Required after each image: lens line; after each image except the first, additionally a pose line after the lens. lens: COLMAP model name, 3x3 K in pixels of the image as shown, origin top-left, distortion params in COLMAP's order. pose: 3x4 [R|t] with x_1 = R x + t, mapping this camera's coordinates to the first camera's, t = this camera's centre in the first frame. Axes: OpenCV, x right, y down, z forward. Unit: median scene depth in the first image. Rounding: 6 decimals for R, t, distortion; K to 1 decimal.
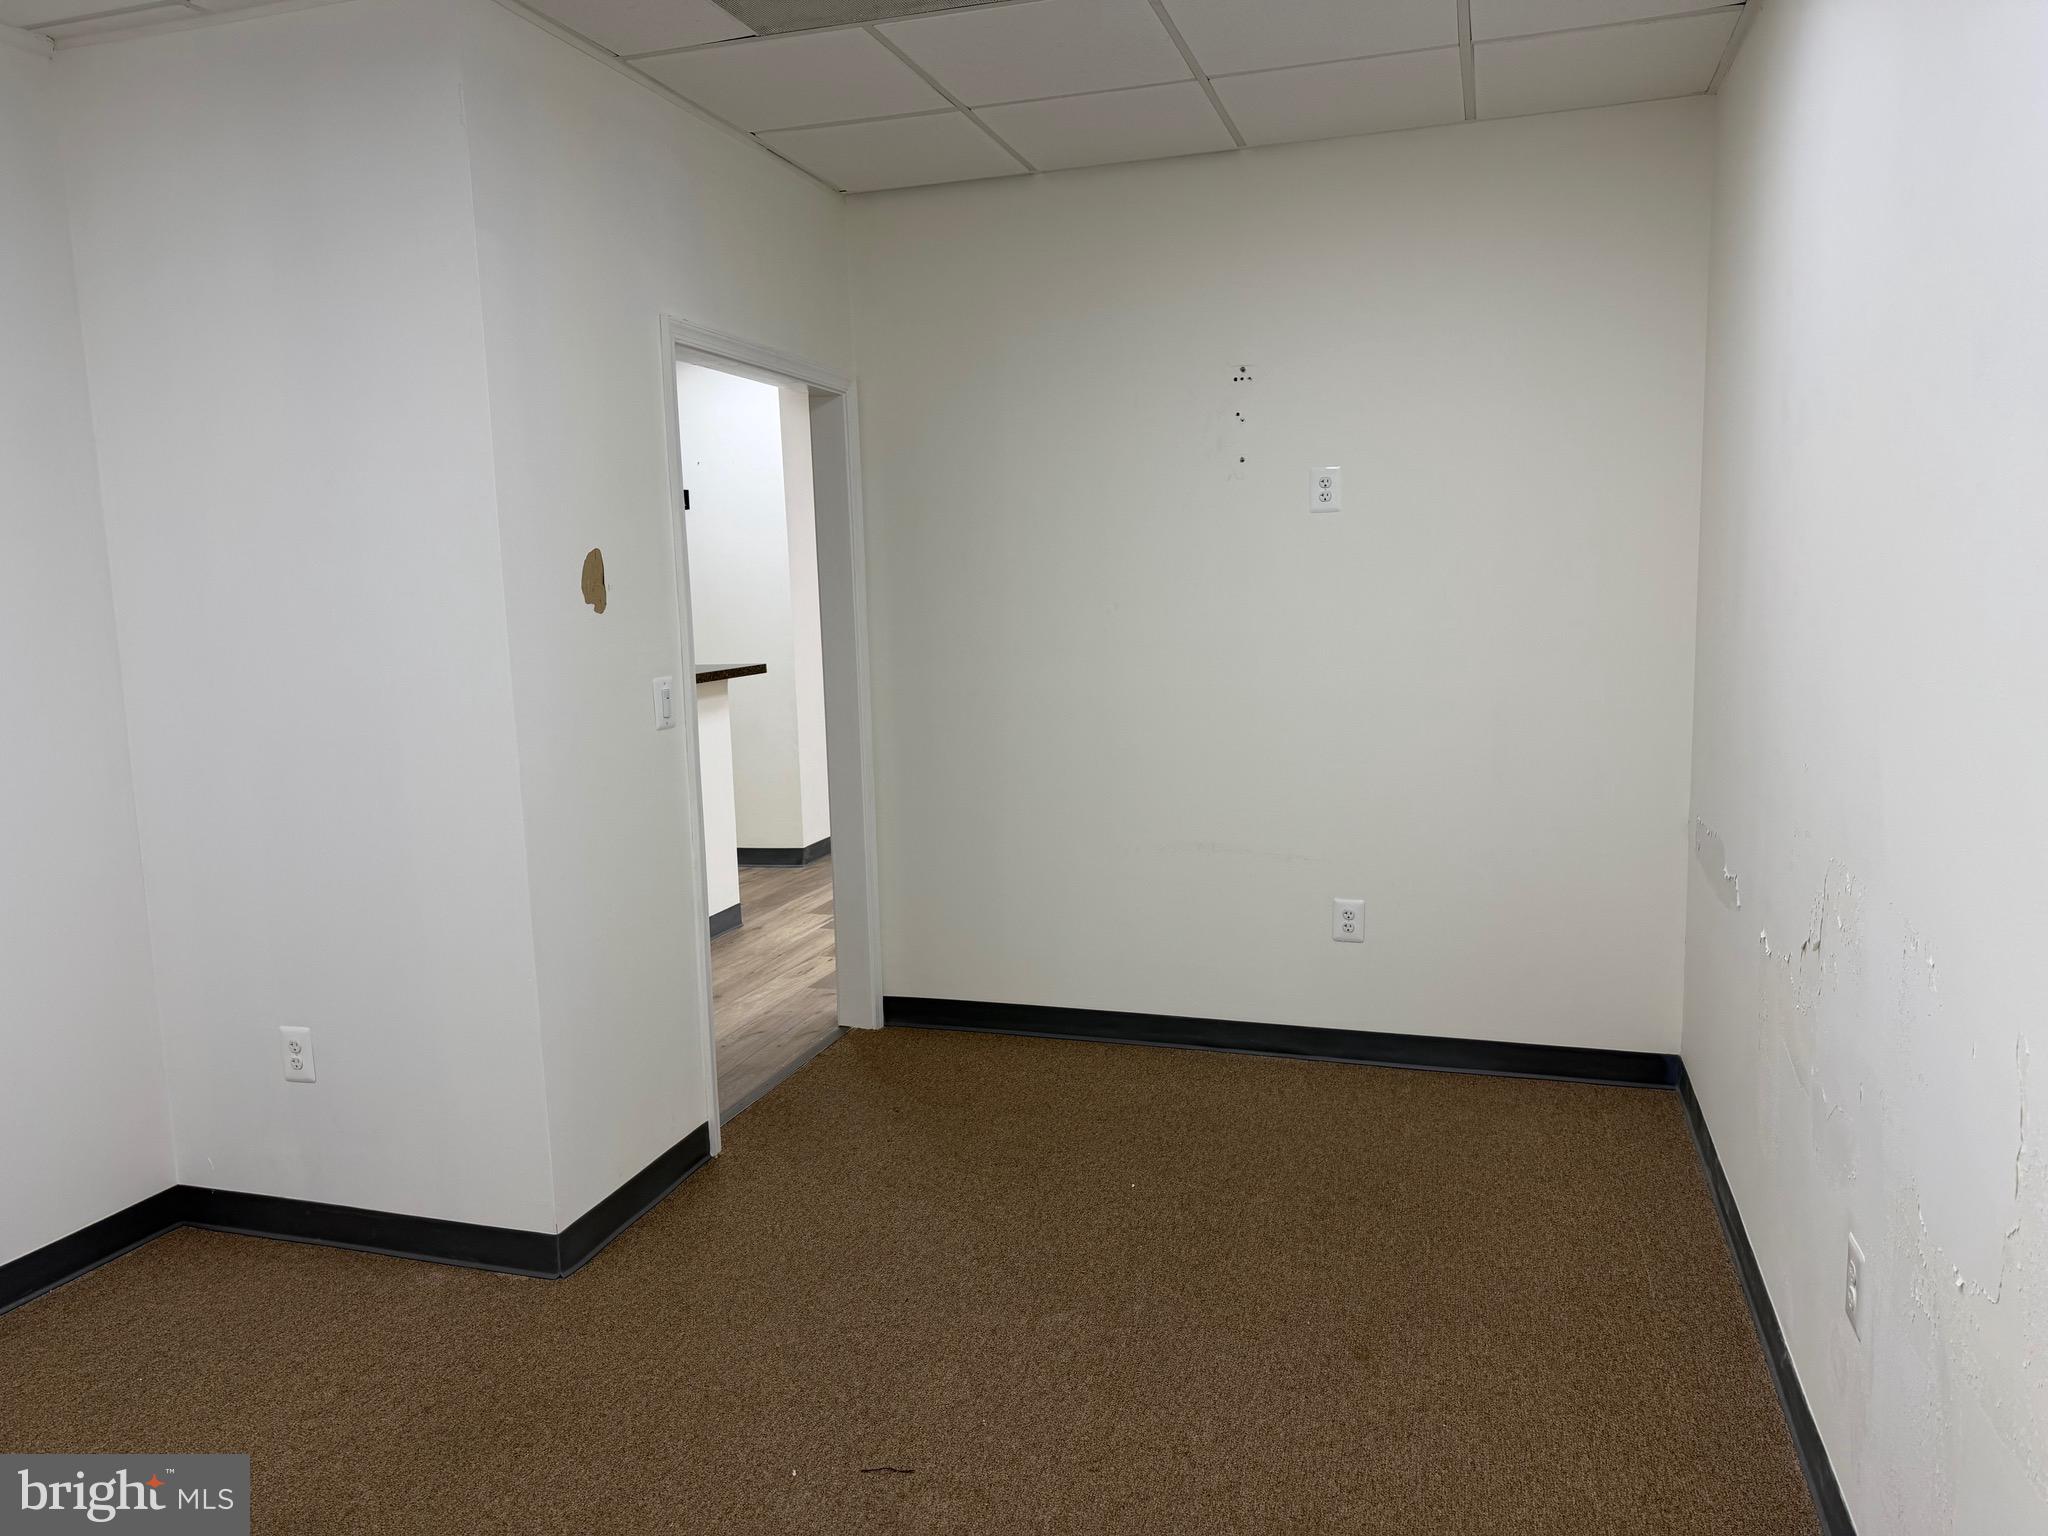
lens RADIAL K [[1443.4, 0, 1025.9], [0, 1443.4, 767.9], [0, 0, 1]] dist [0.058481, -0.068286]
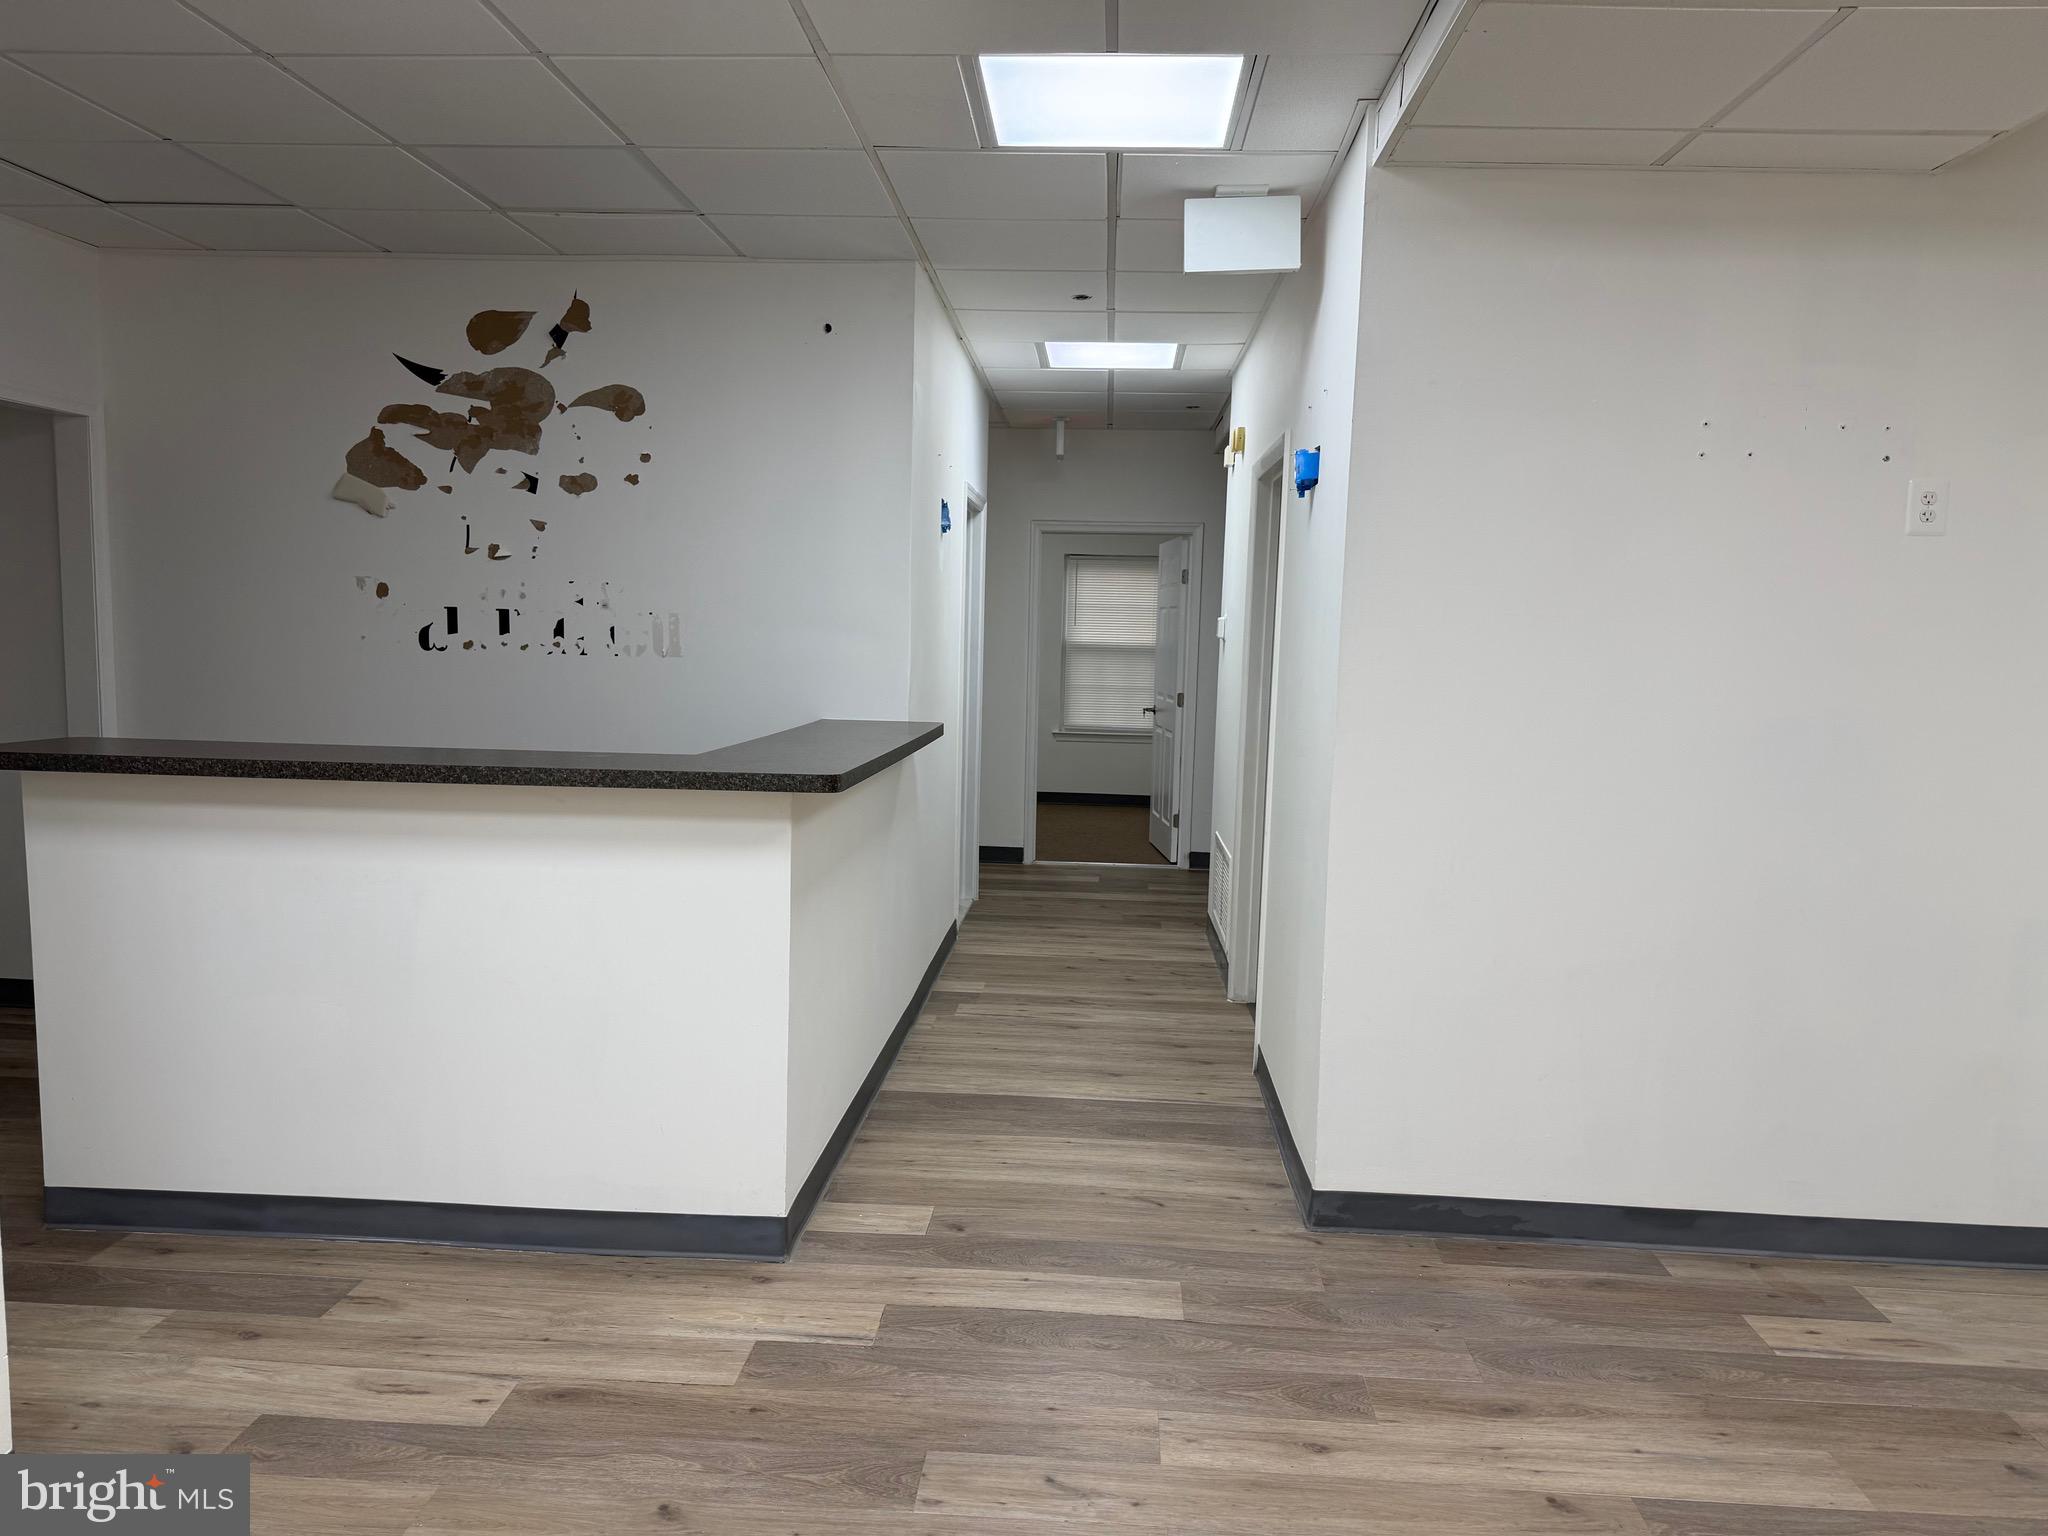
lens RADIAL K [[1443.4, 0, 1030.1], [0, 1443.4, 775.1], [0, 0, 1]] dist [0.058481, -0.068286]
pose [[0.255271, 0.135008, -0.957397, 0.359744], [-0.162708, 0.982080, 0.095106, -0.151196], [0.953081, 0.131498, 0.272664, 1.065951]]
